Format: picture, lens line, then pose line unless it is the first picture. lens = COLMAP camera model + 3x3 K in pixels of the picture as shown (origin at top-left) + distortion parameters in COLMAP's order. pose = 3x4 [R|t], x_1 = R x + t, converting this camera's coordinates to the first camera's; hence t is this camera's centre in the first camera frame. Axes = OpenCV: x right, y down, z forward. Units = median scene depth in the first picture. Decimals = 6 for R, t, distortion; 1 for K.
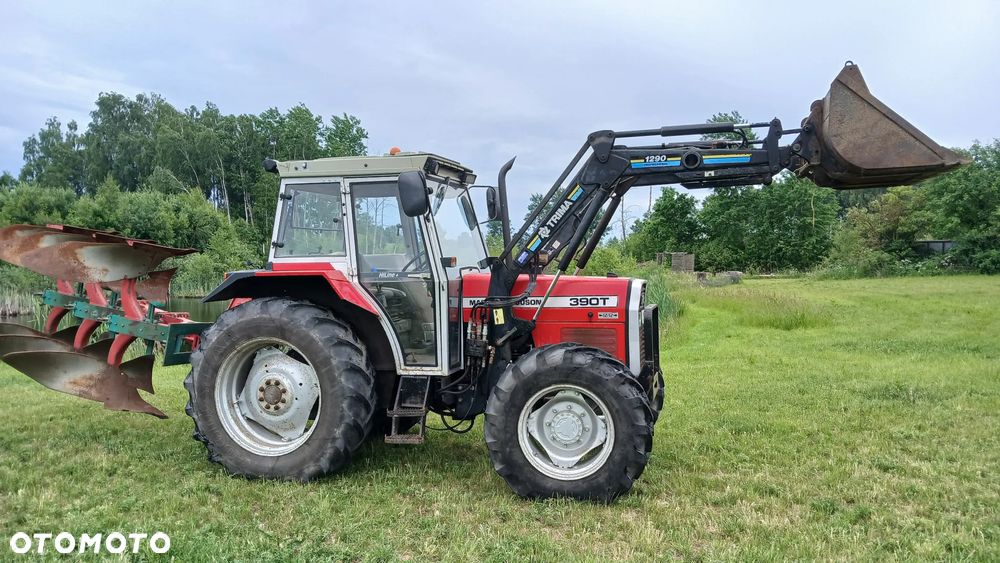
lens RADIAL K [[768.7, 0, 501.1], [0, 768.7, 276.3], [0, 0, 1]] dist [0.106339, -0.272059]
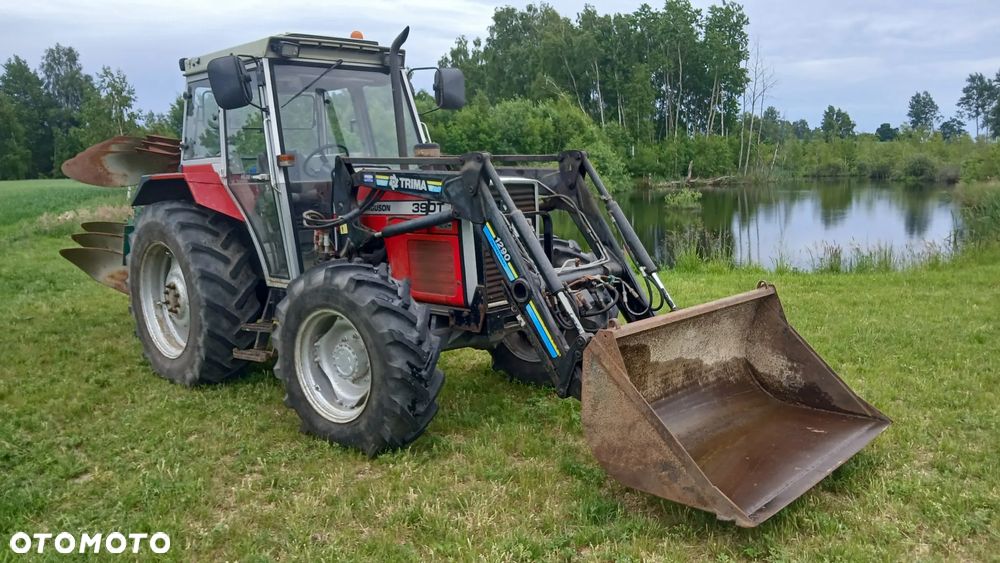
lens RADIAL K [[776.2, 0, 496.4], [0, 776.2, 279.7], [0, 0, 1]] dist [0.076338, -0.175636]
pose [[0.874430, 0.049607, -0.482609, 0.561902], [0.013476, 0.991891, 0.126373, 0.006530], [0.484964, -0.117008, 0.866671, 0.330778]]
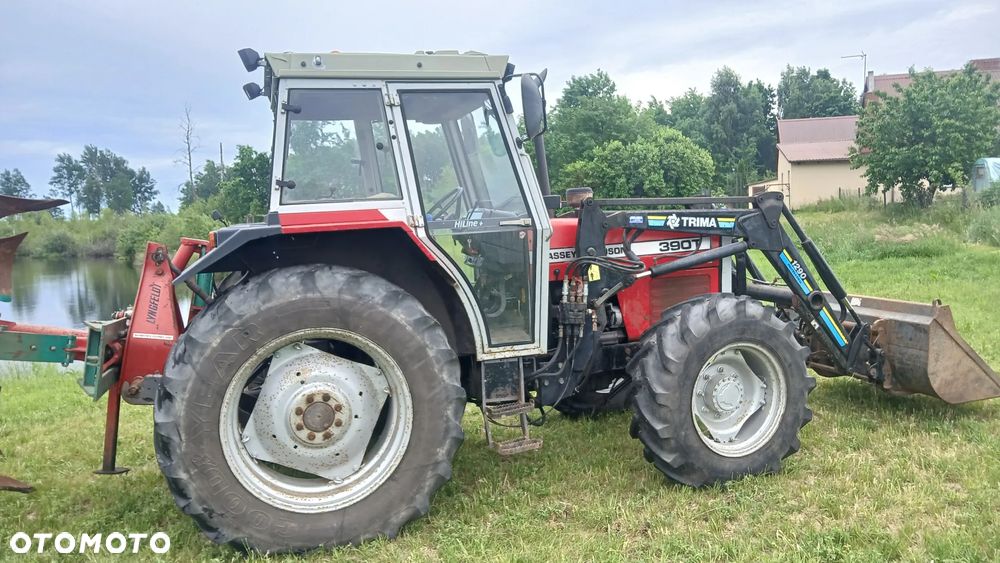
lens RADIAL K [[776.2, 0, 496.4], [0, 776.2, 279.7], [0, 0, 1]] dist [0.076338, -0.175636]
pose [[0.849450, -0.077392, 0.521963, -0.502268], [0.050795, 0.996585, 0.065100, 0.004778], [-0.525219, -0.028786, 0.850480, 0.376892]]
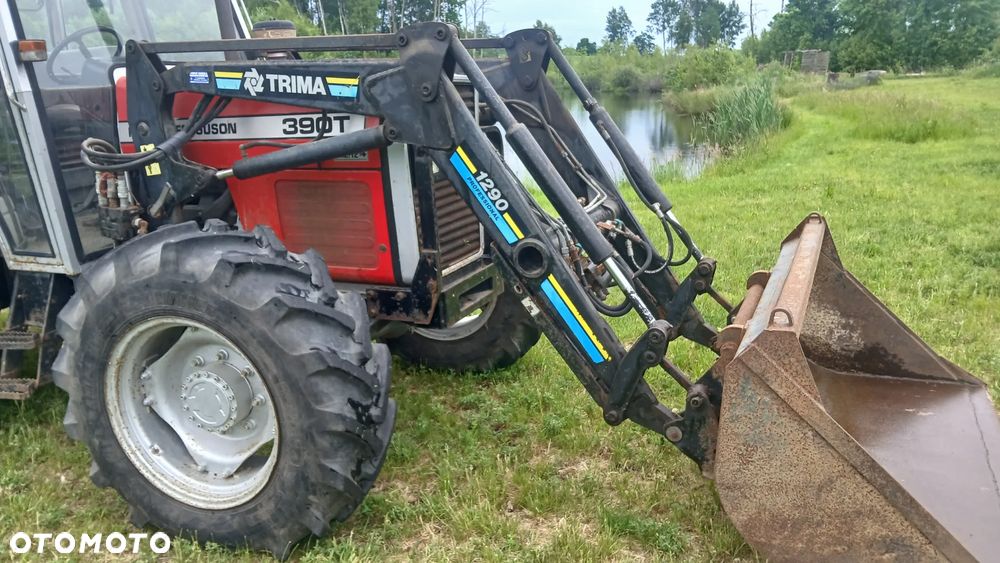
lens RADIAL K [[776.2, 0, 496.4], [0, 776.2, 279.7], [0, 0, 1]] dist [0.076338, -0.175636]
pose [[0.986955, 0.006915, -0.160846, 0.301168], [0.031653, 0.971243, 0.235976, 0.015301], [0.157852, -0.237989, 0.958355, 0.528942]]
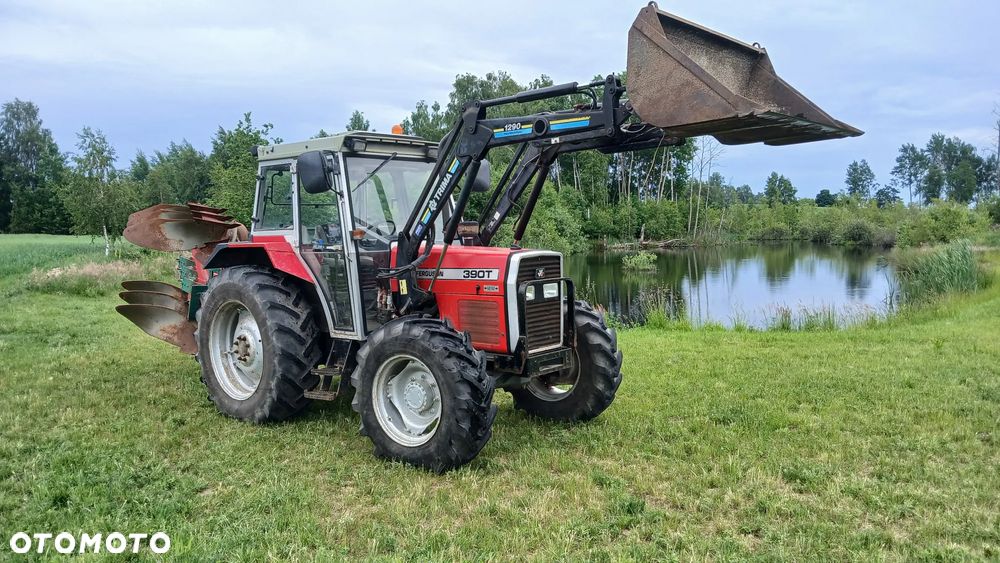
lens RADIAL K [[768.7, 0, 501.1], [0, 768.7, 276.3], [0, 0, 1]] dist [0.106339, -0.272059]
pose [[0.903094, 0.018828, -0.429030, 0.565826], [0.001883, 0.998855, 0.047799, -0.011971], [0.429438, -0.043975, 0.902025, 0.113260]]
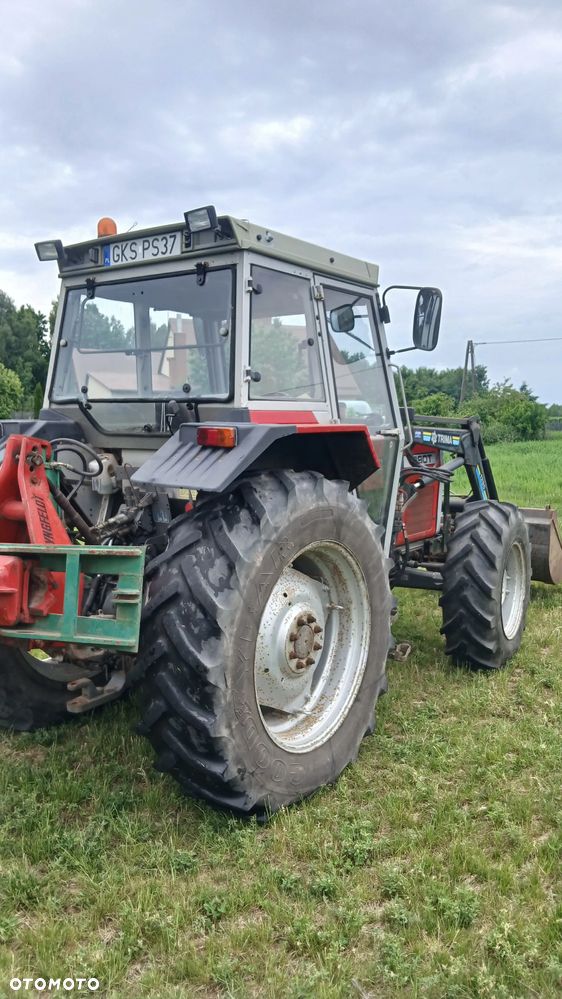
lens RADIAL K [[775.4, 0, 280.6], [0, 775.4, 496.8], [0, 0, 1]] dist [0.076338, -0.175636]
pose [[0.351639, -0.077032, 0.932961, -0.830333], [0.013753, 0.996926, 0.077129, 0.002823], [-0.936035, -0.014290, 0.351618, 0.822608]]
